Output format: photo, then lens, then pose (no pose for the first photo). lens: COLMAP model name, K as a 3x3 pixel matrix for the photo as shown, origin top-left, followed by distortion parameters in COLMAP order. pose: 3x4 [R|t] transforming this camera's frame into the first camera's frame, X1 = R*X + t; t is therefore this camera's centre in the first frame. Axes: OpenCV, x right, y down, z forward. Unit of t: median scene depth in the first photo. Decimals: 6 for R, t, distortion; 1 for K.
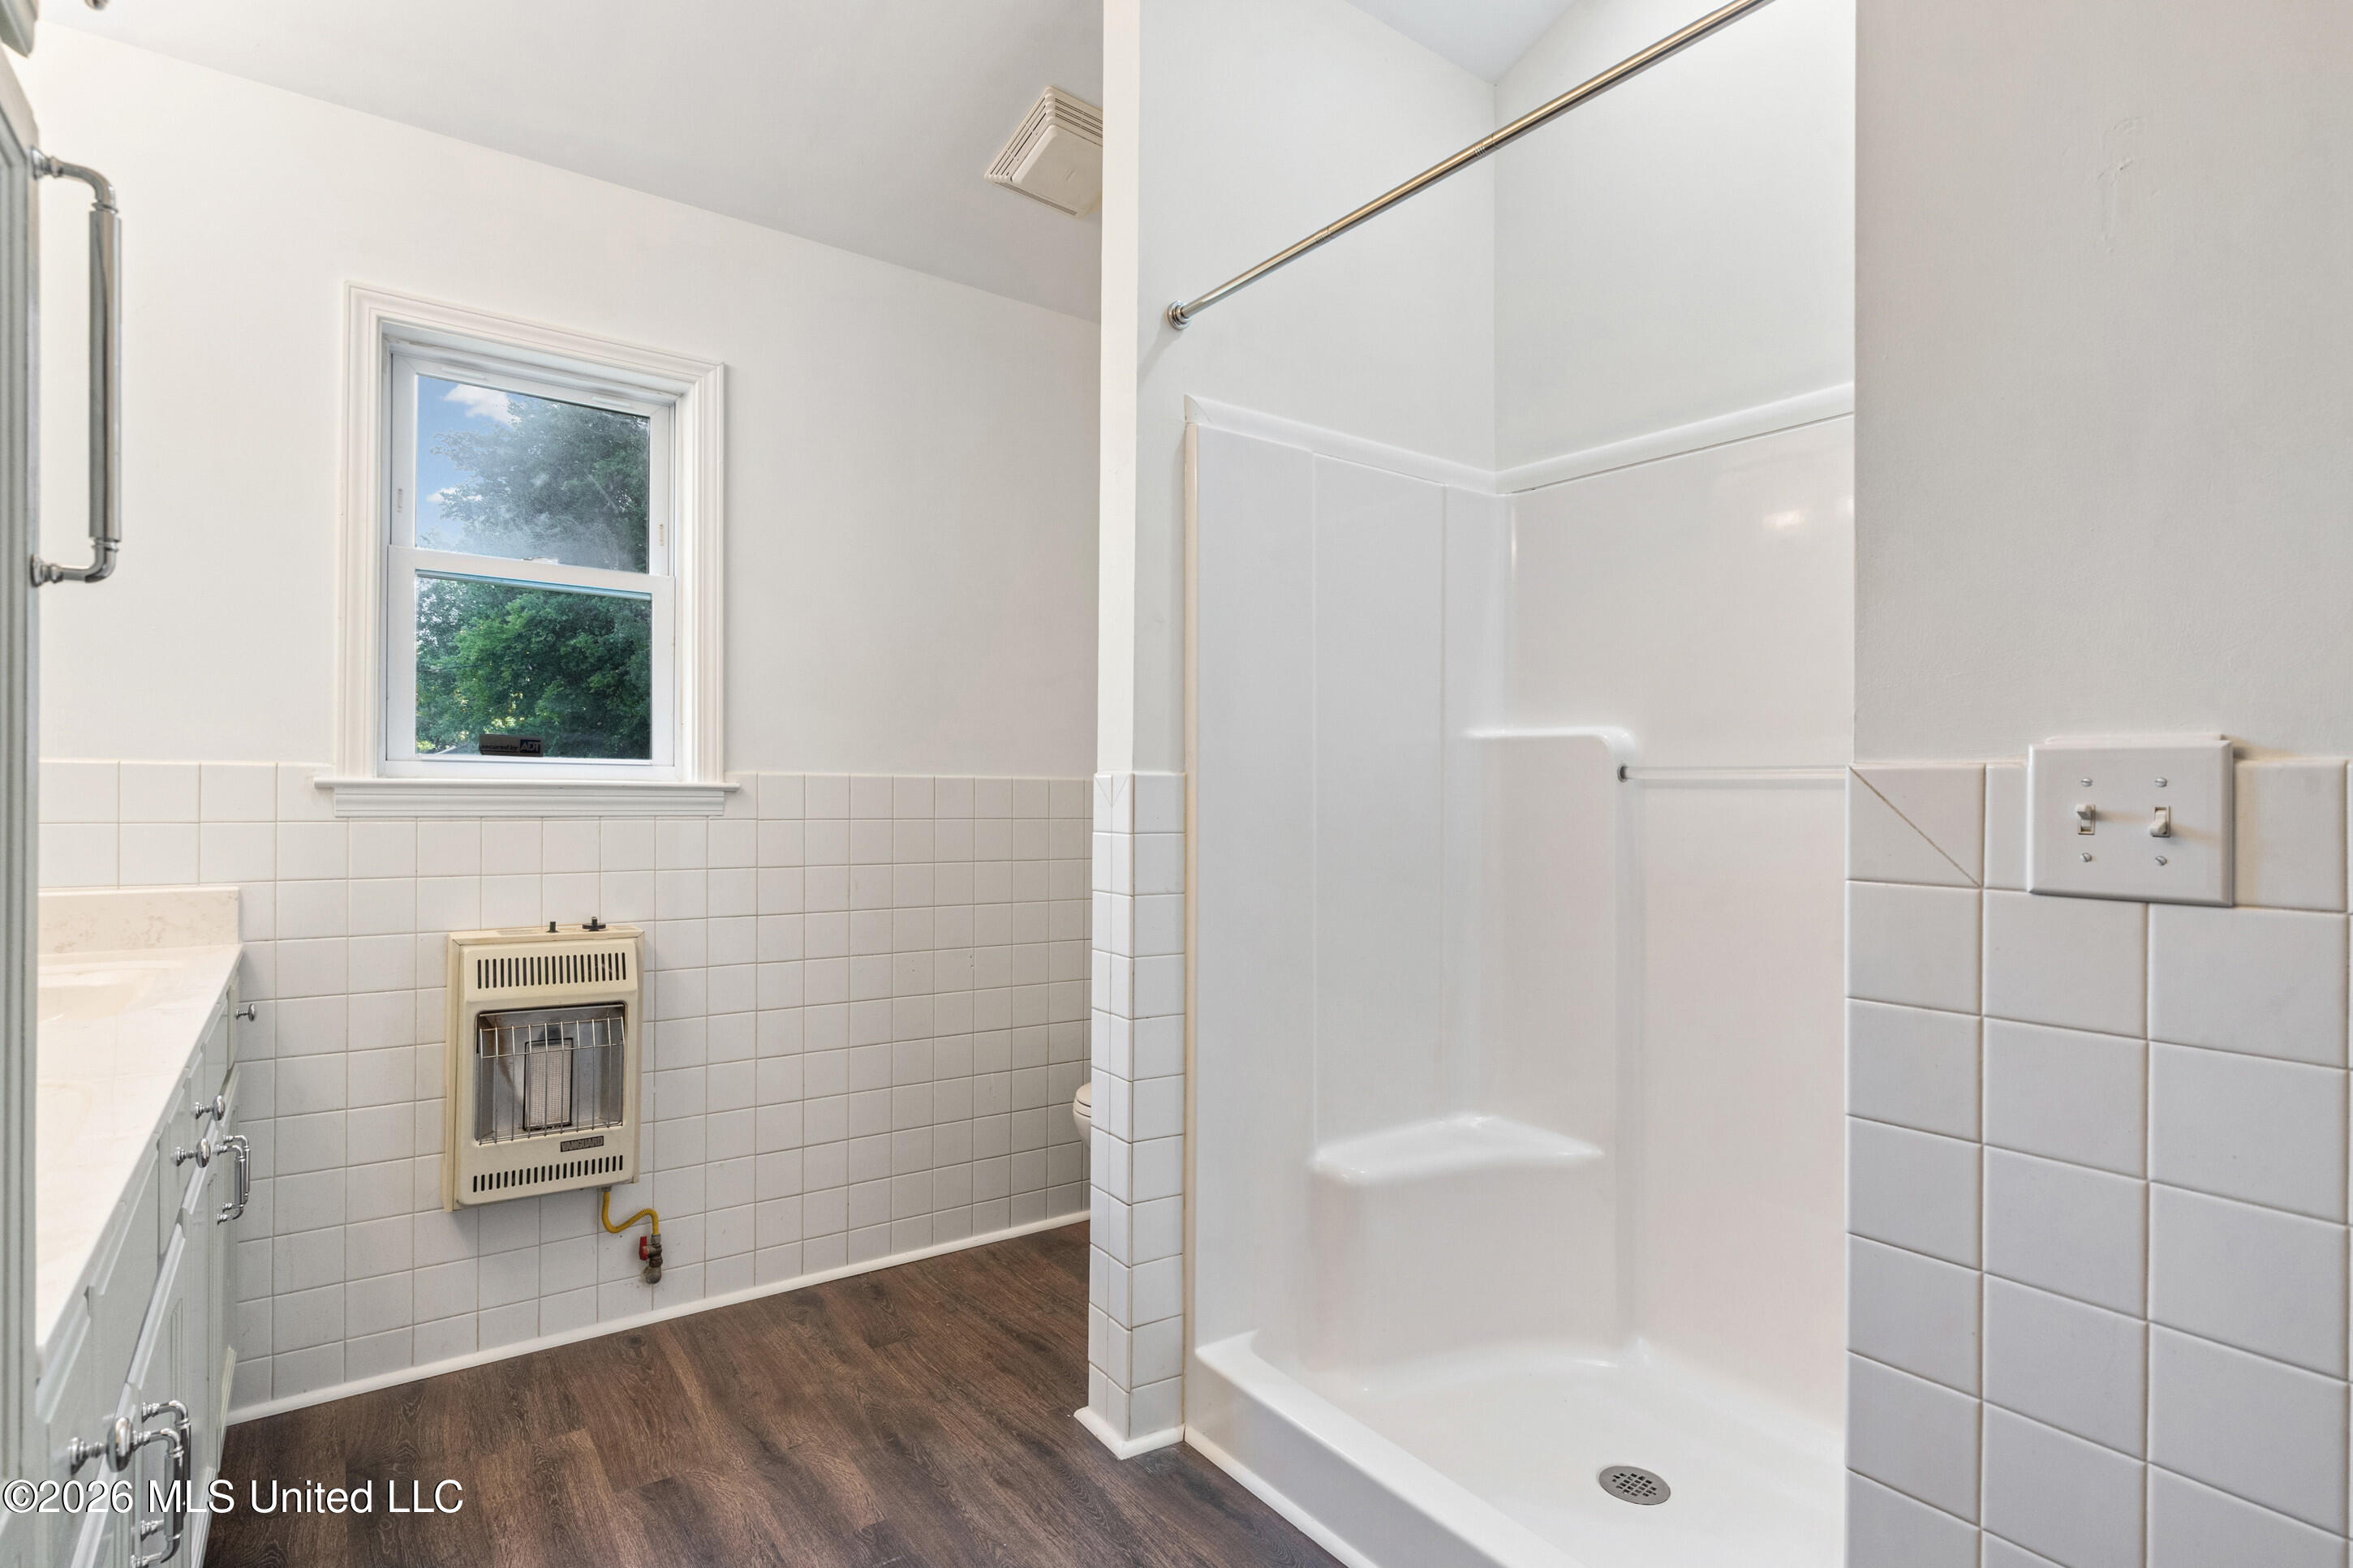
lens RADIAL K [[1139.0, 0, 1164.2], [0, 1139.0, 772.5], [0, 0, 1]] dist [-0.014406, 0.002710]
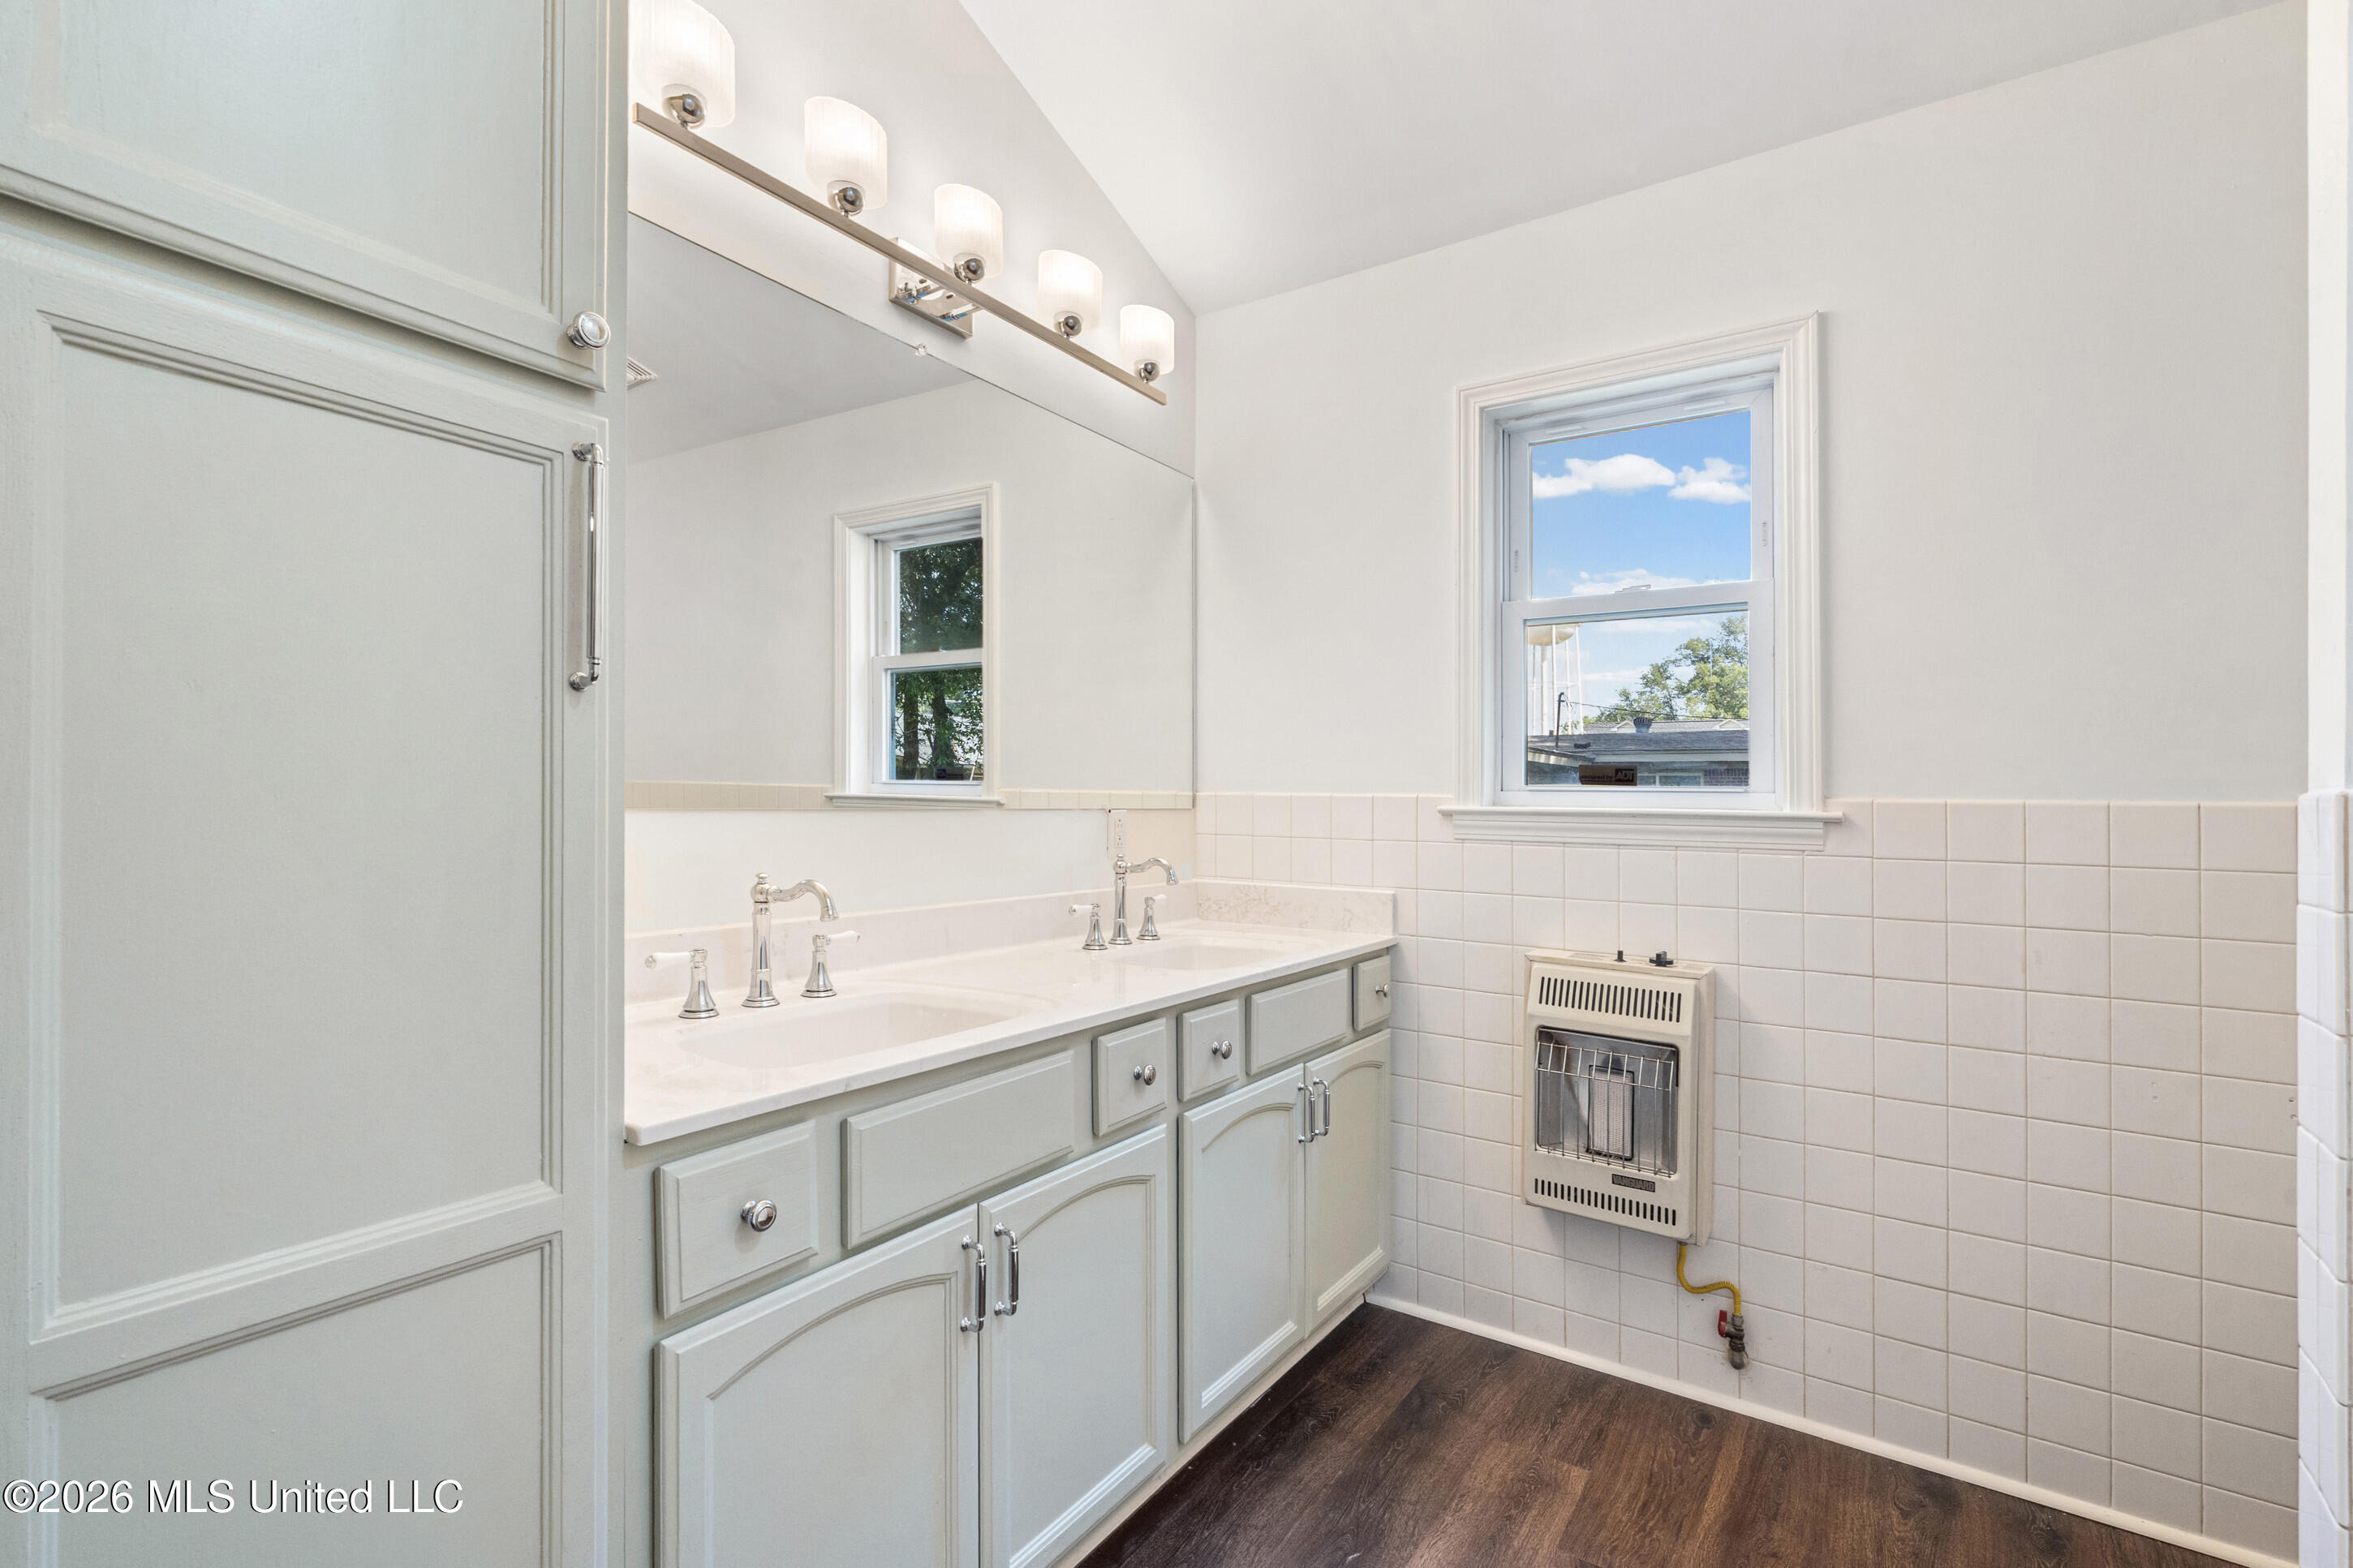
lens RADIAL K [[1066.0, 0, 1166.1], [0, 1066.0, 806.2], [0, 0, 1]] dist [-0.007417, 0.001461]
pose [[0.335195, -0.003387, -0.942143, 0.208922], [0.000342, 0.999994, -0.003473, 0.007845], [0.942149, 0.000842, 0.335195, 0.313086]]
